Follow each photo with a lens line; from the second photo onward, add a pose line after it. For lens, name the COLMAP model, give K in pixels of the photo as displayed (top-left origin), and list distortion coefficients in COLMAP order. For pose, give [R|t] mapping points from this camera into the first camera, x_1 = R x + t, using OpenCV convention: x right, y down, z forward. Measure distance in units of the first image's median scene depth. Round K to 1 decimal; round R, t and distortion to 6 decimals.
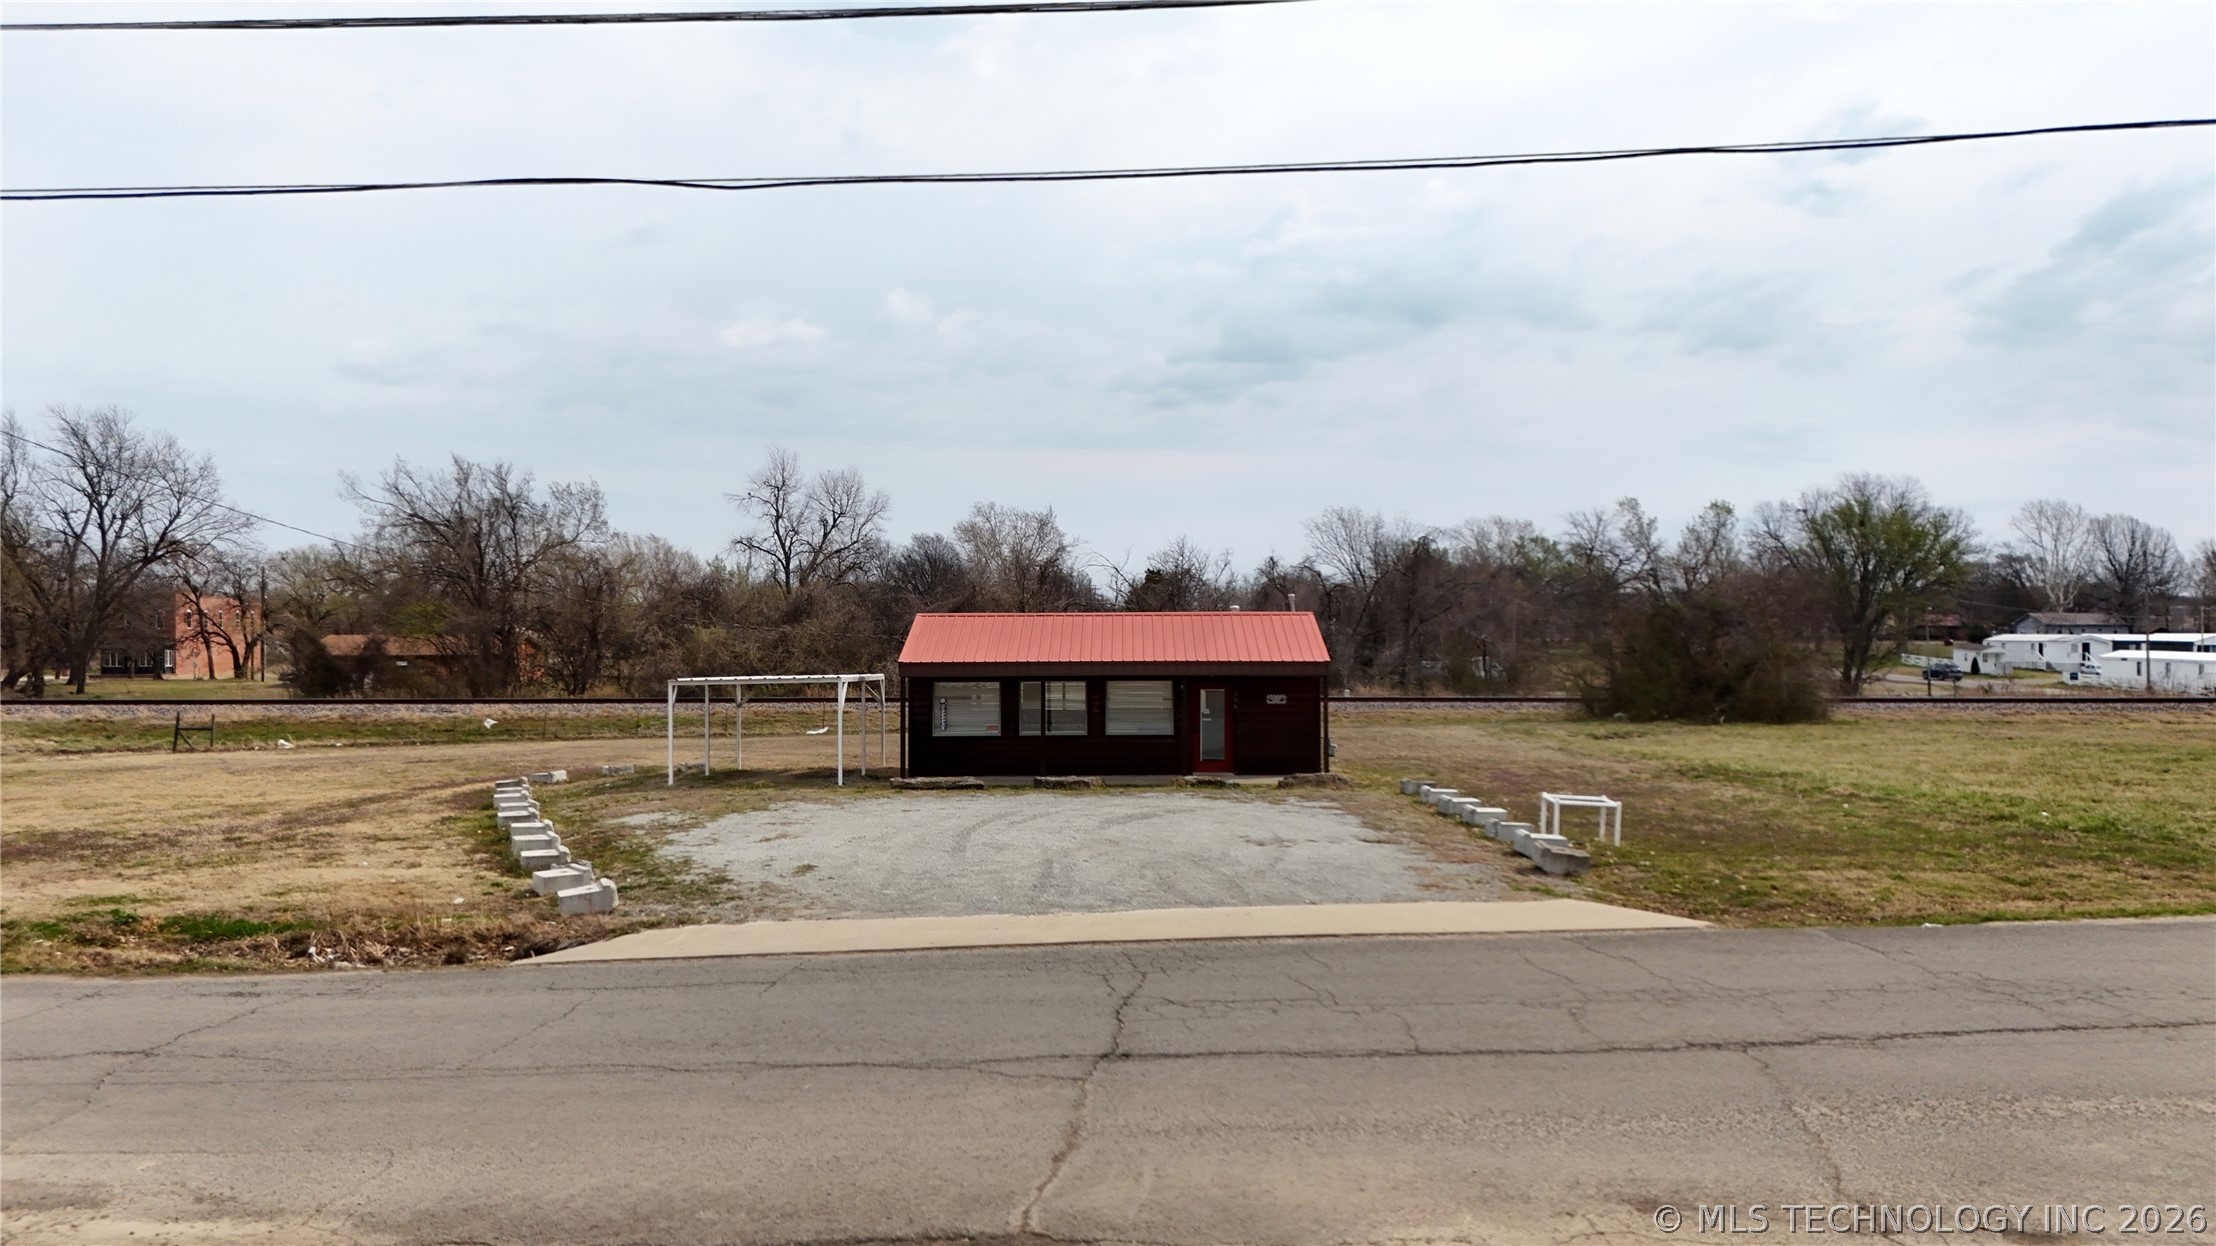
lens RADIAL K [[1623.8, 0, 1108.3], [0, 1623.8, 619.8], [0, 0, 1]] dist [0.085488, -0.101337]
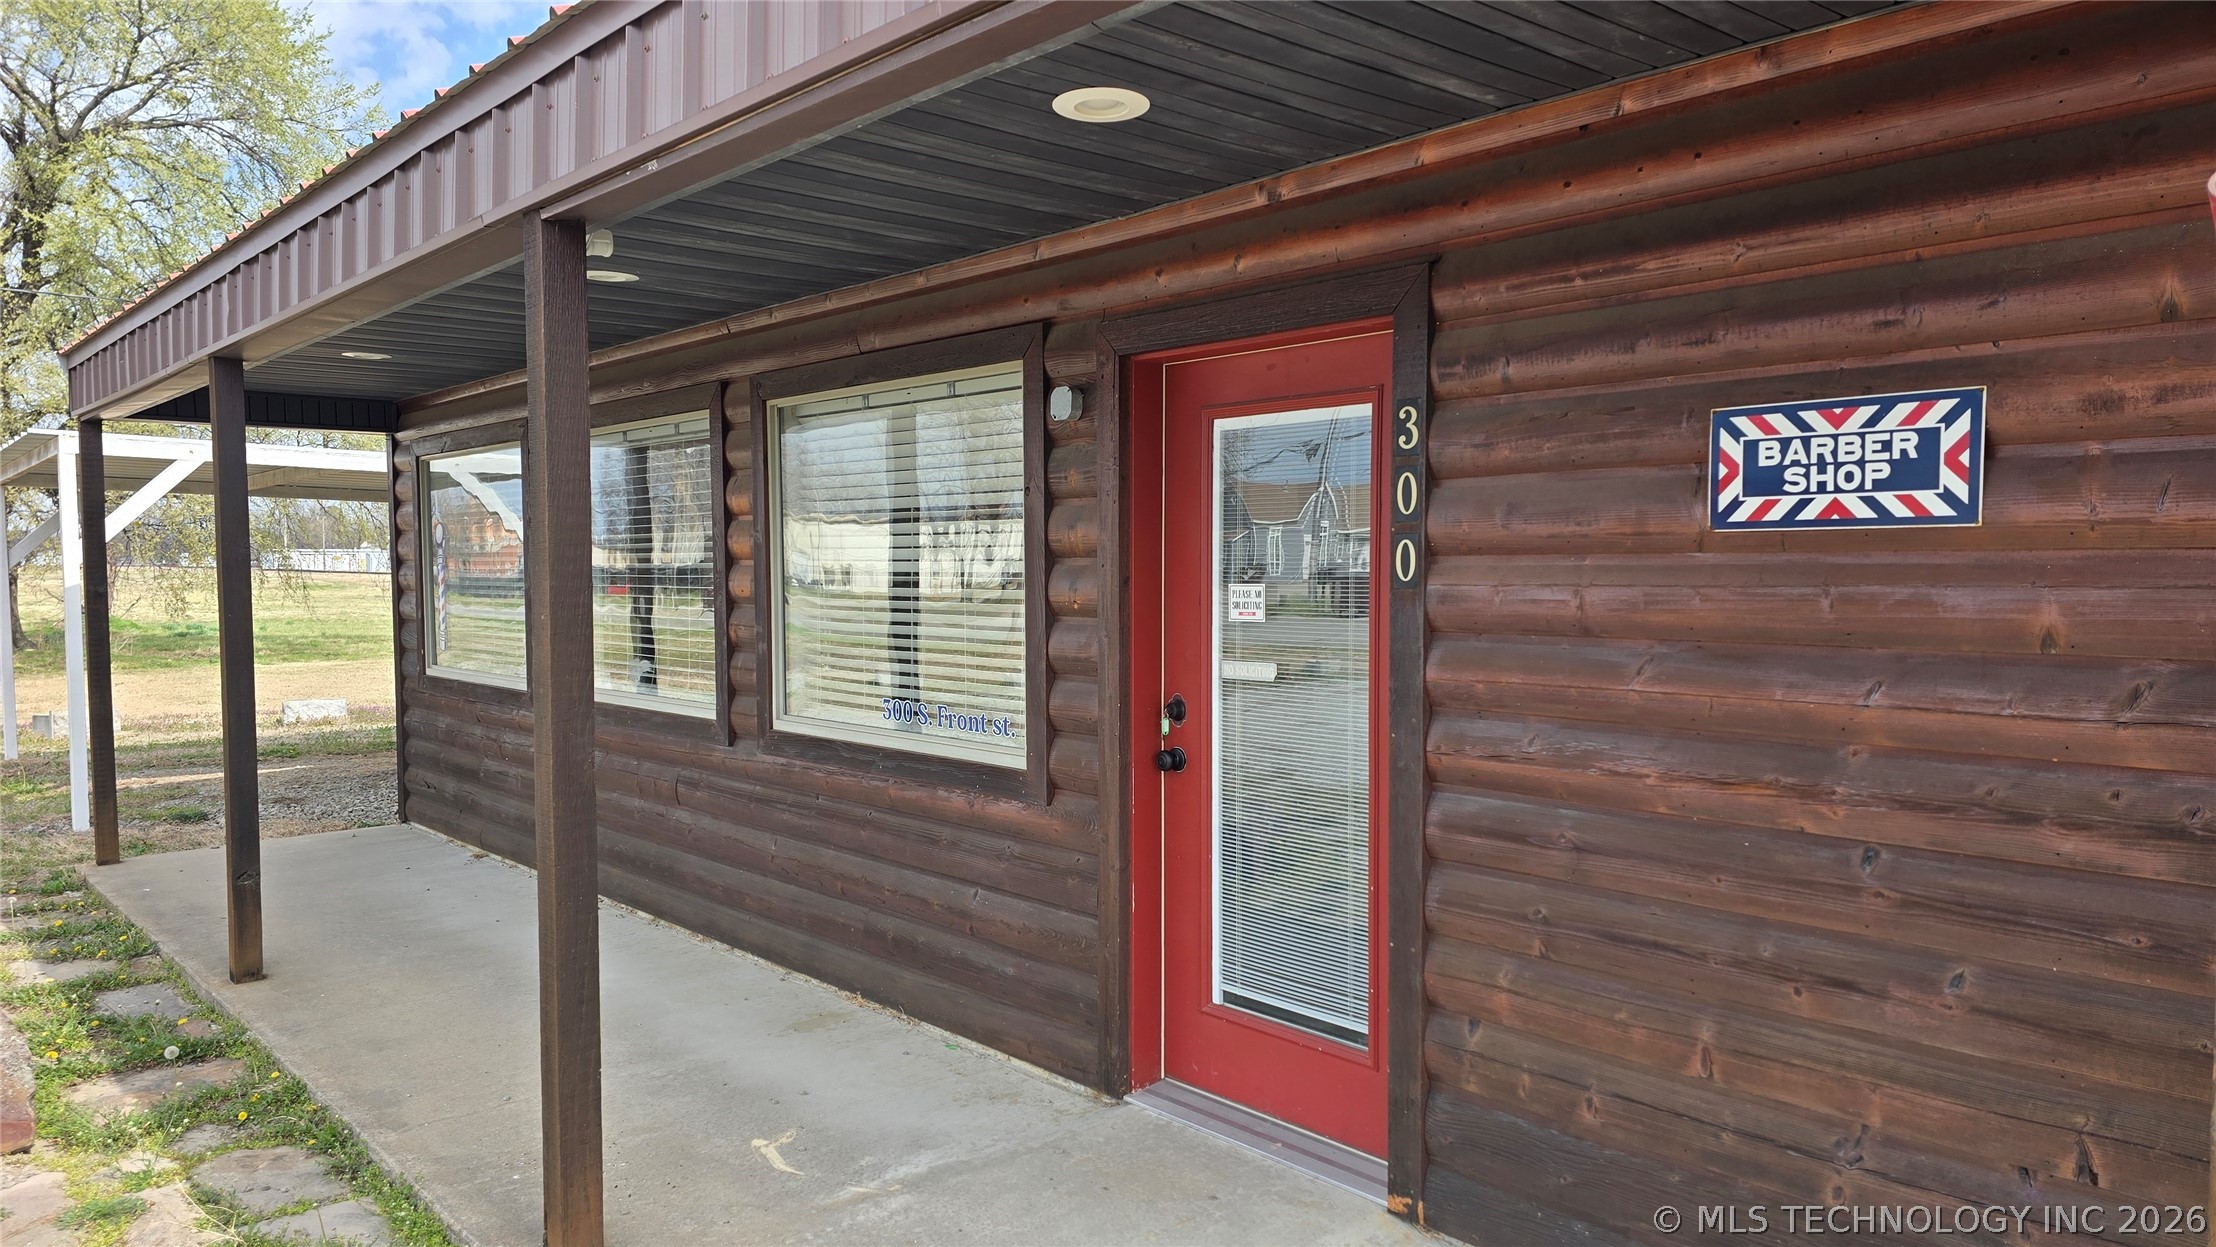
lens RADIAL K [[1484.7, 0, 1097.9], [0, 1484.7, 630.1], [0, 0, 1]] dist [0.070688, -0.058963]
pose [[0.670051, 0.035358, -0.741472, 0.031897], [0.003749, 0.998691, 0.051011, 0.012476], [0.742305, -0.036960, 0.669042, 0.220057]]
